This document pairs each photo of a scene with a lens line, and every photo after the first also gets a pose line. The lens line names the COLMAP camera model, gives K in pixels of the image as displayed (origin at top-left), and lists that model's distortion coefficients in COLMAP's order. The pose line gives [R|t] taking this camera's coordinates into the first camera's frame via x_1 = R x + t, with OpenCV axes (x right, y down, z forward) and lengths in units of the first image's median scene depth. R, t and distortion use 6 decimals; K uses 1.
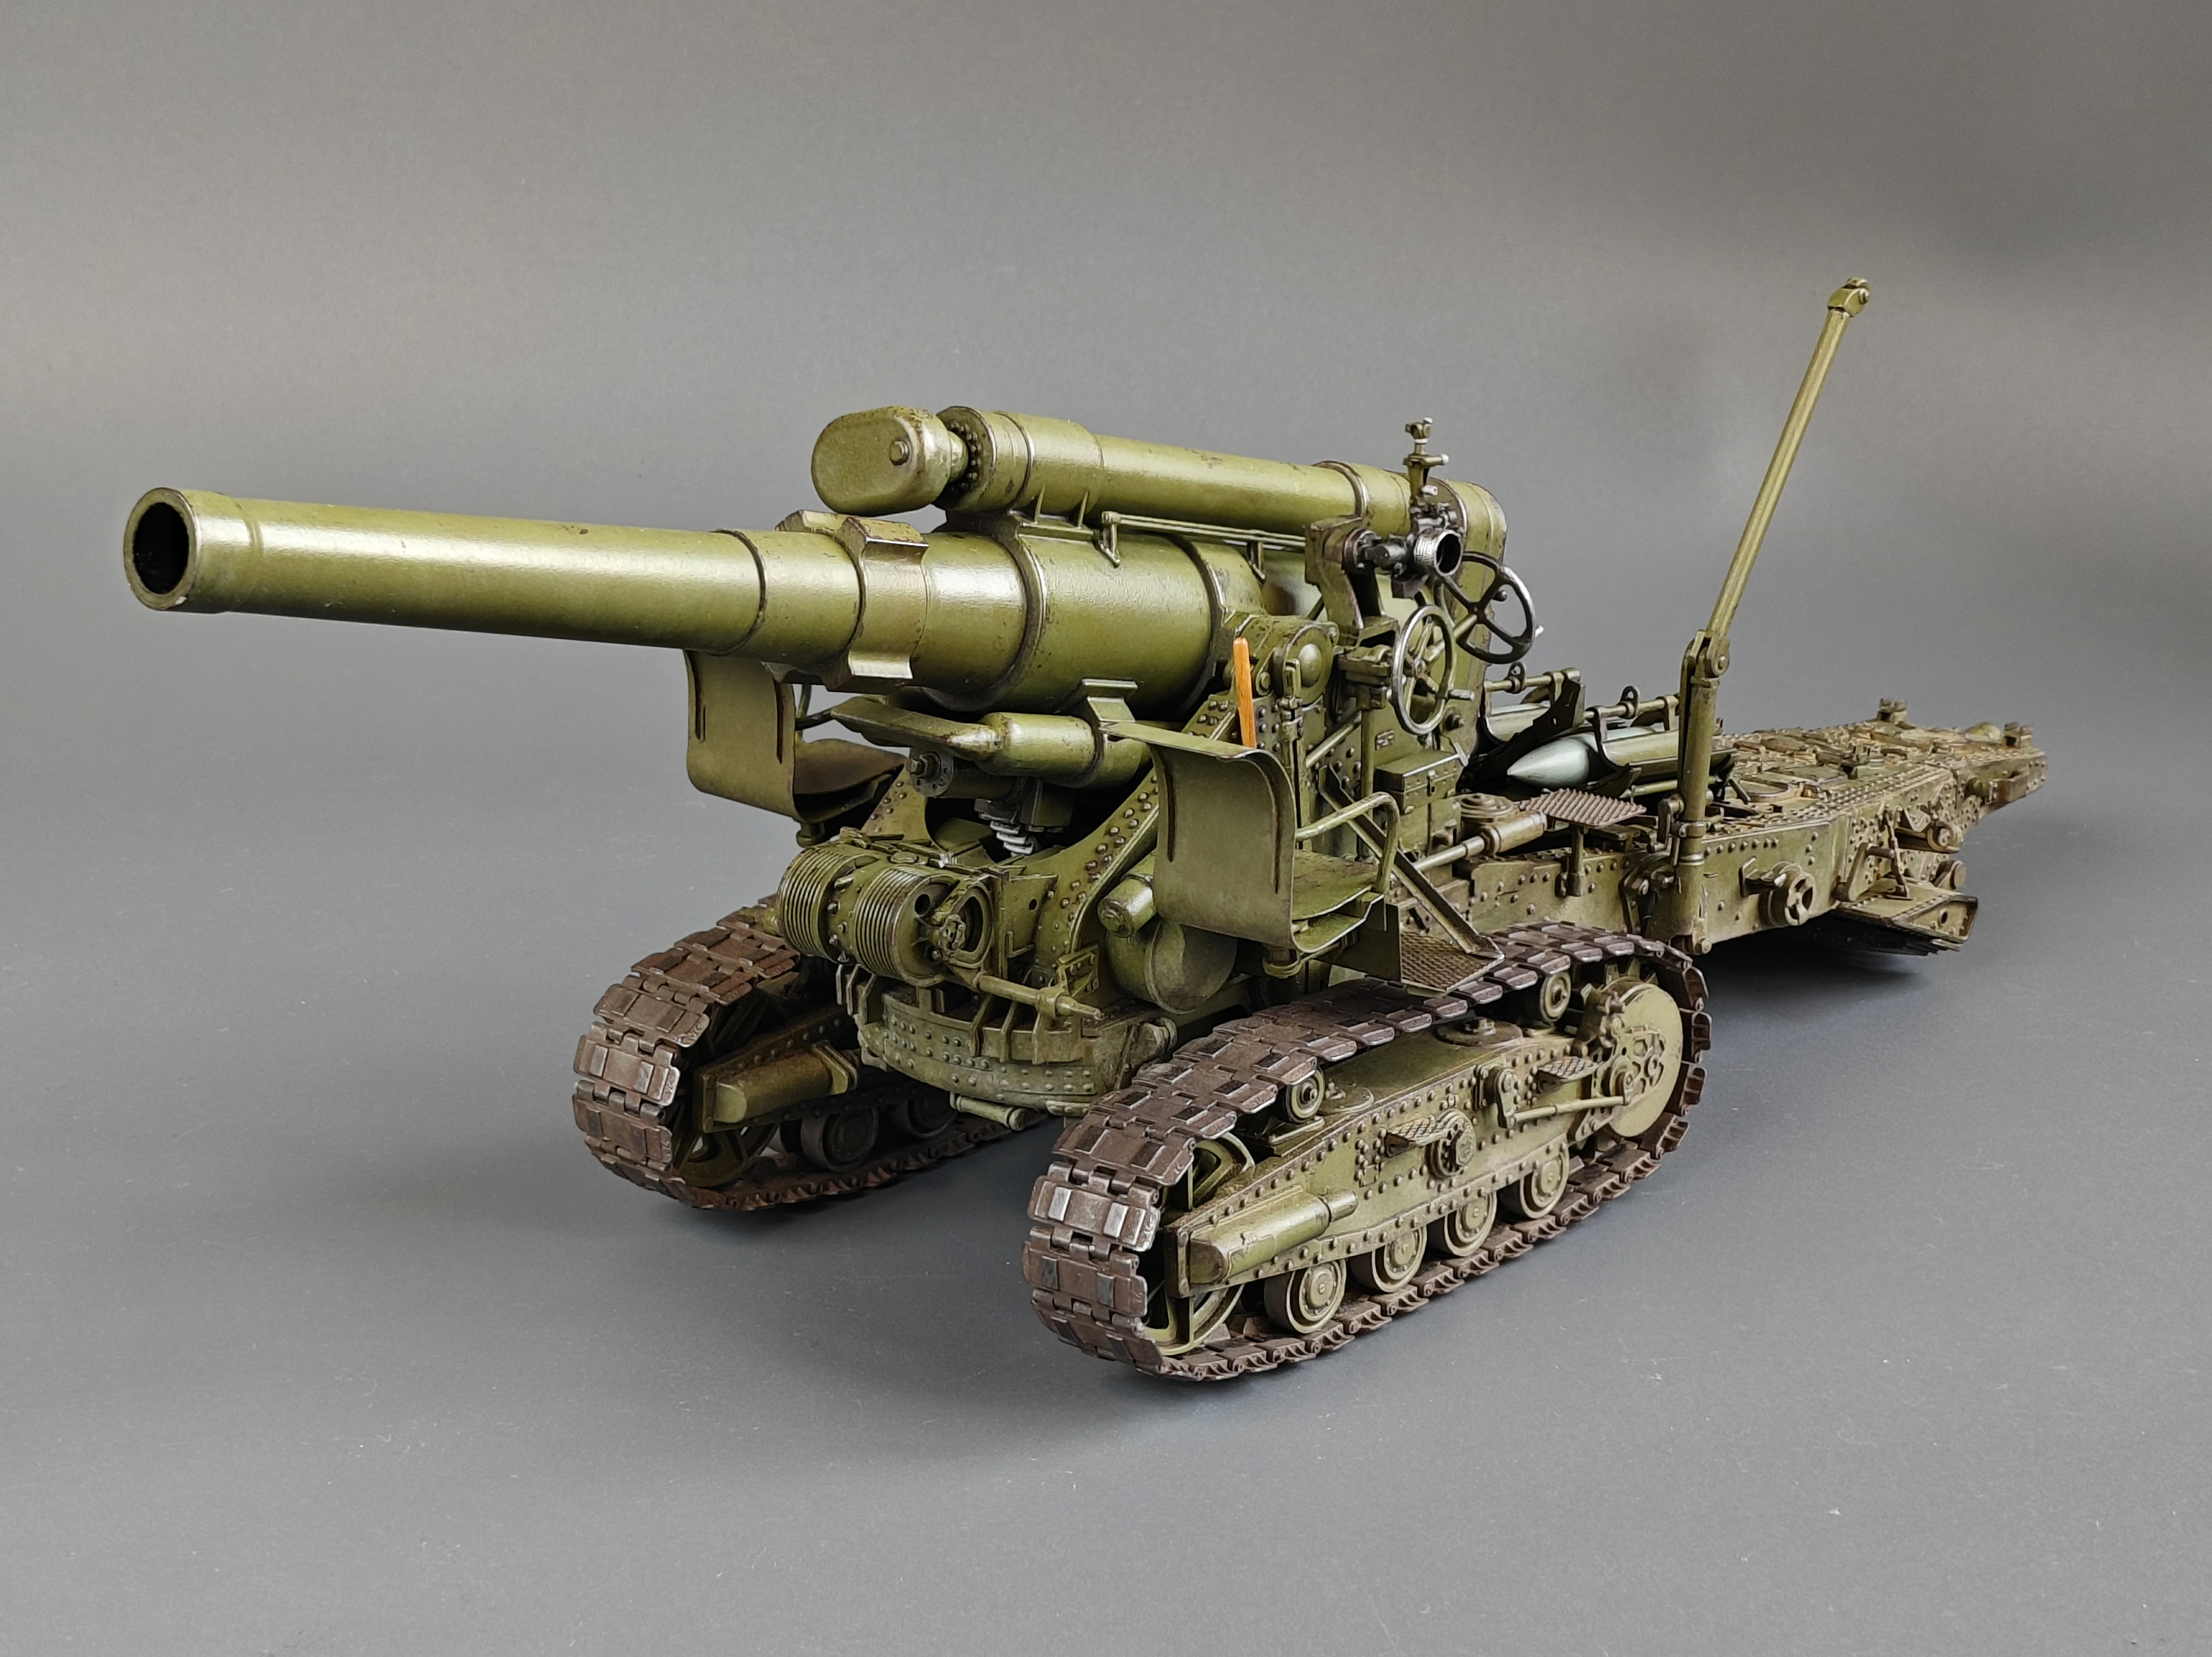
lens RADIAL K [[2966.0, 0, 1156.0], [0, 2966.0, 826.2], [0, 0, 1]] dist [0.009595, 0.029062]
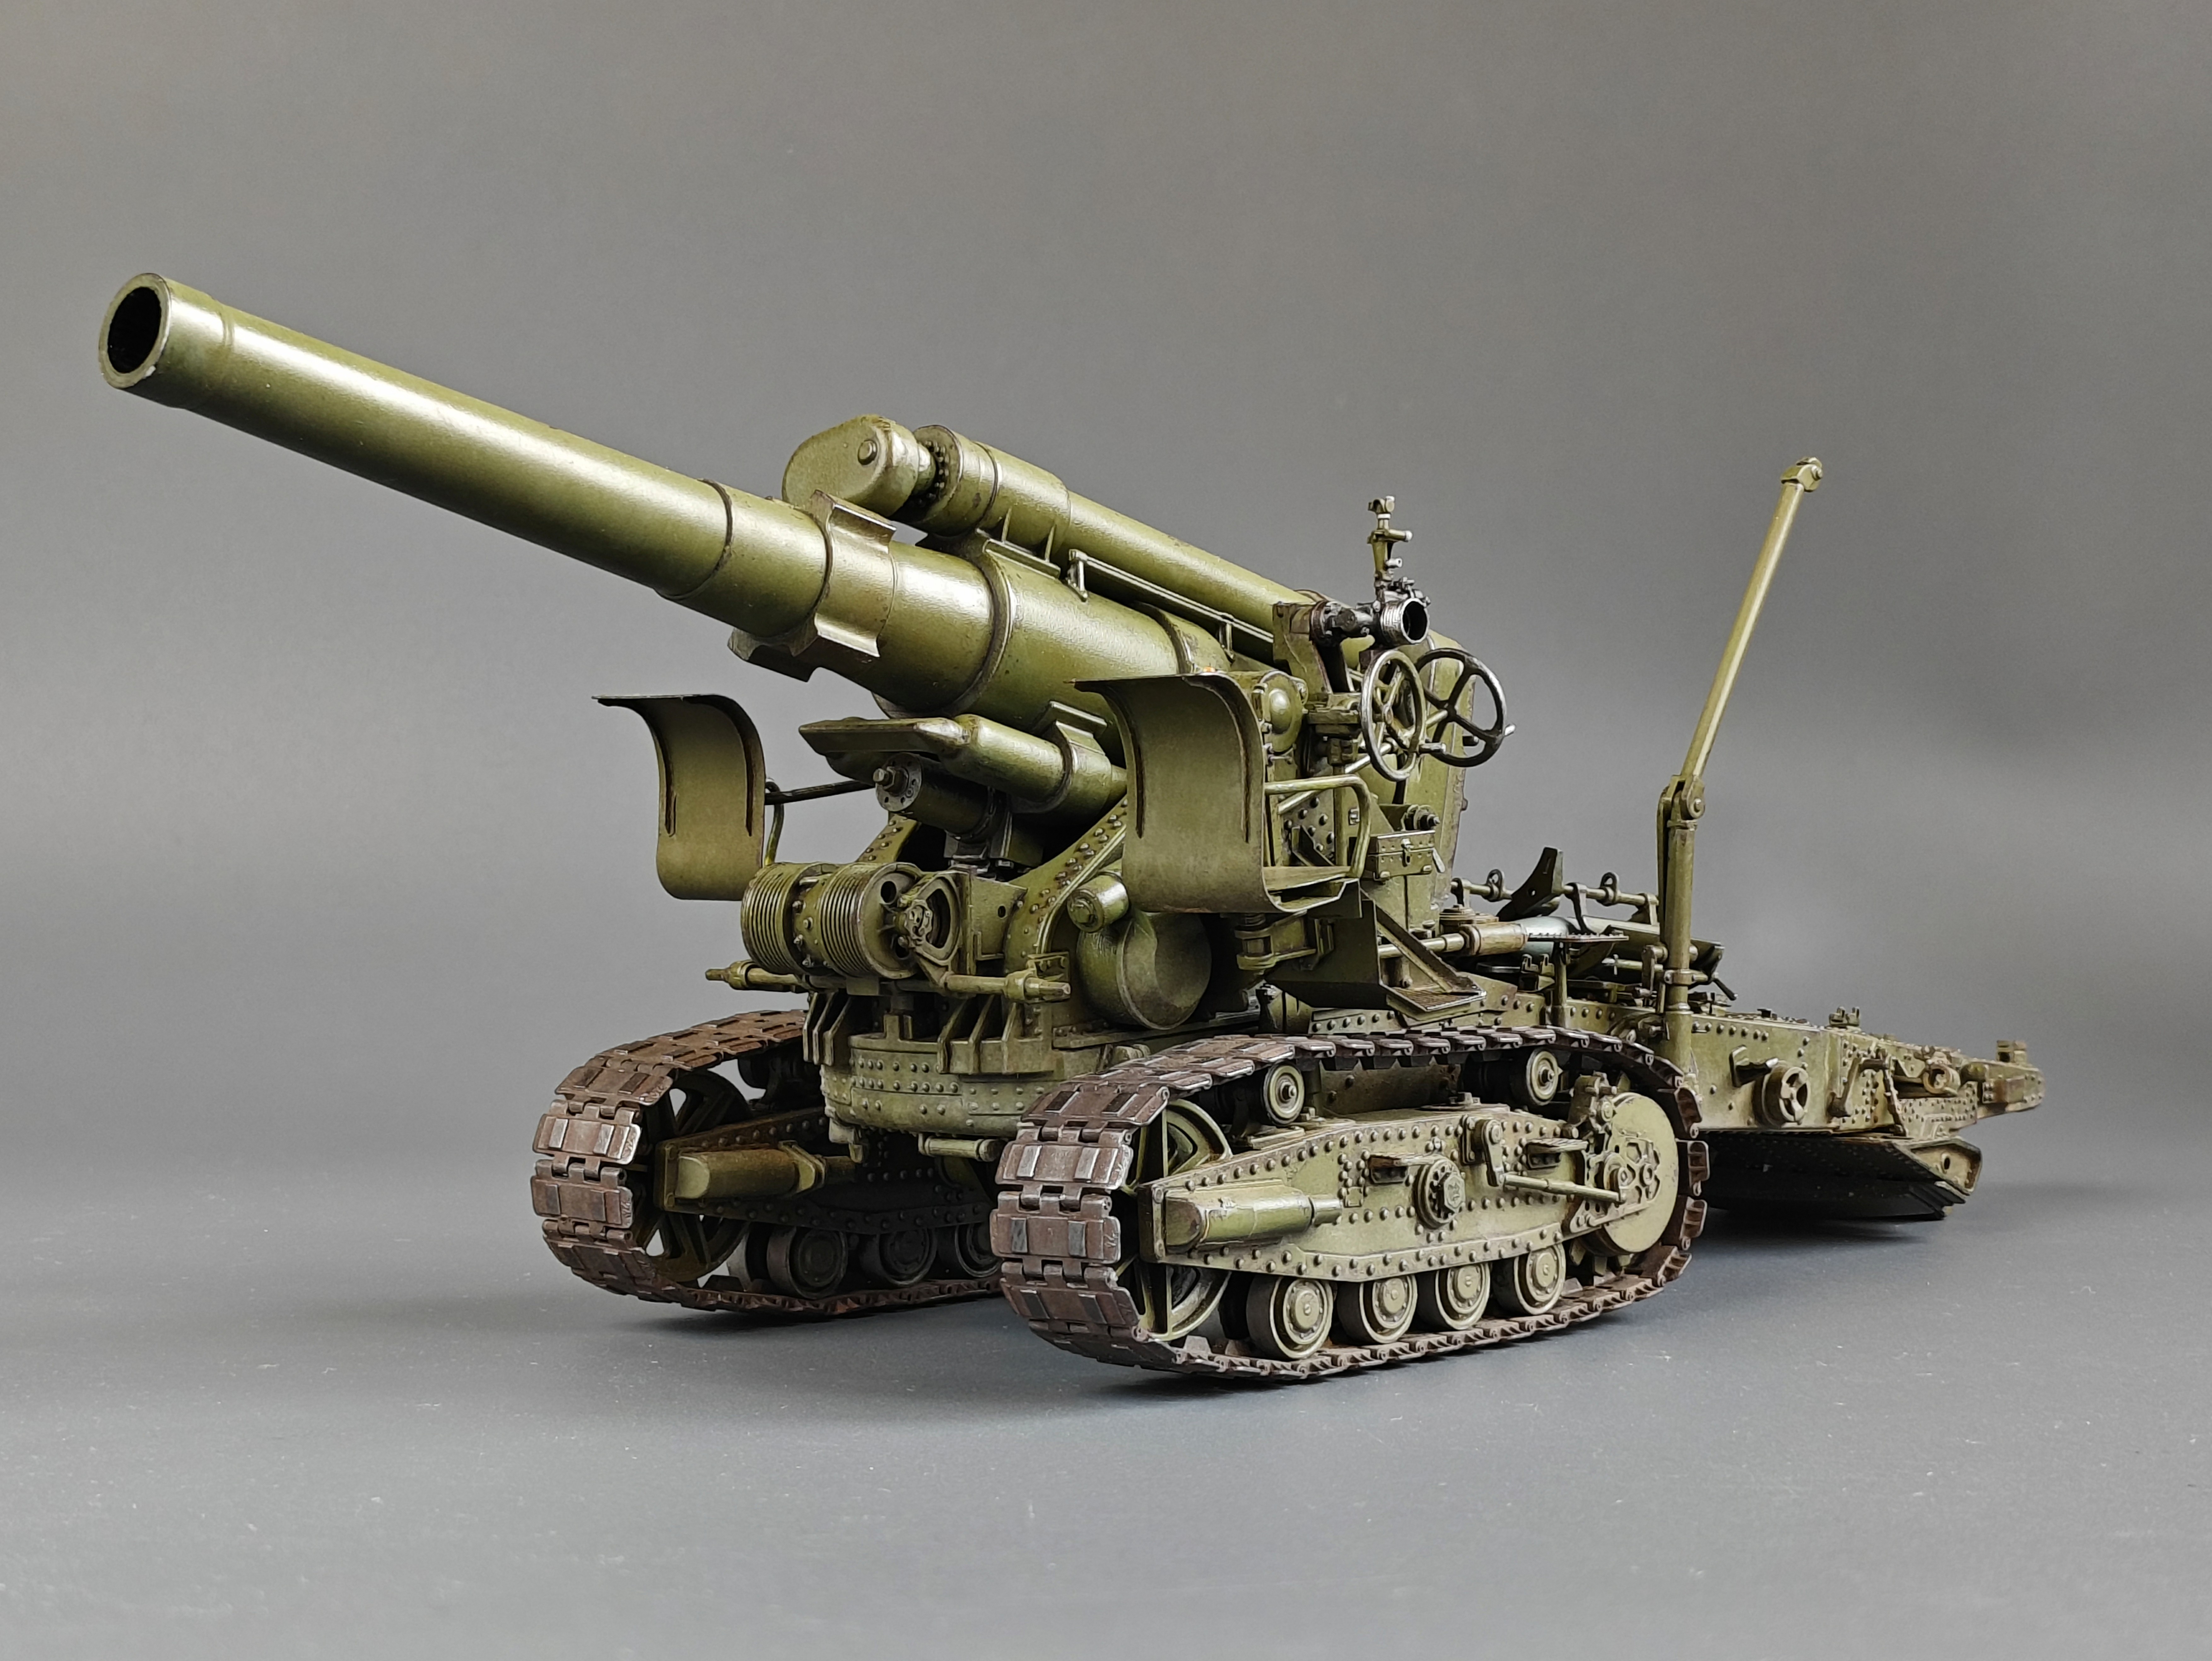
lens RADIAL K [[2954.6, 0, 1106.0], [0, 2954.6, 830.5], [0, 0, 1]] dist [0.006239, 0.023705]
pose [[0.999794, -0.015876, -0.012669, 0.005460], [0.012637, 0.974519, -0.223950, 0.205434], [0.015901, 0.223744, 0.974518, 0.037710]]
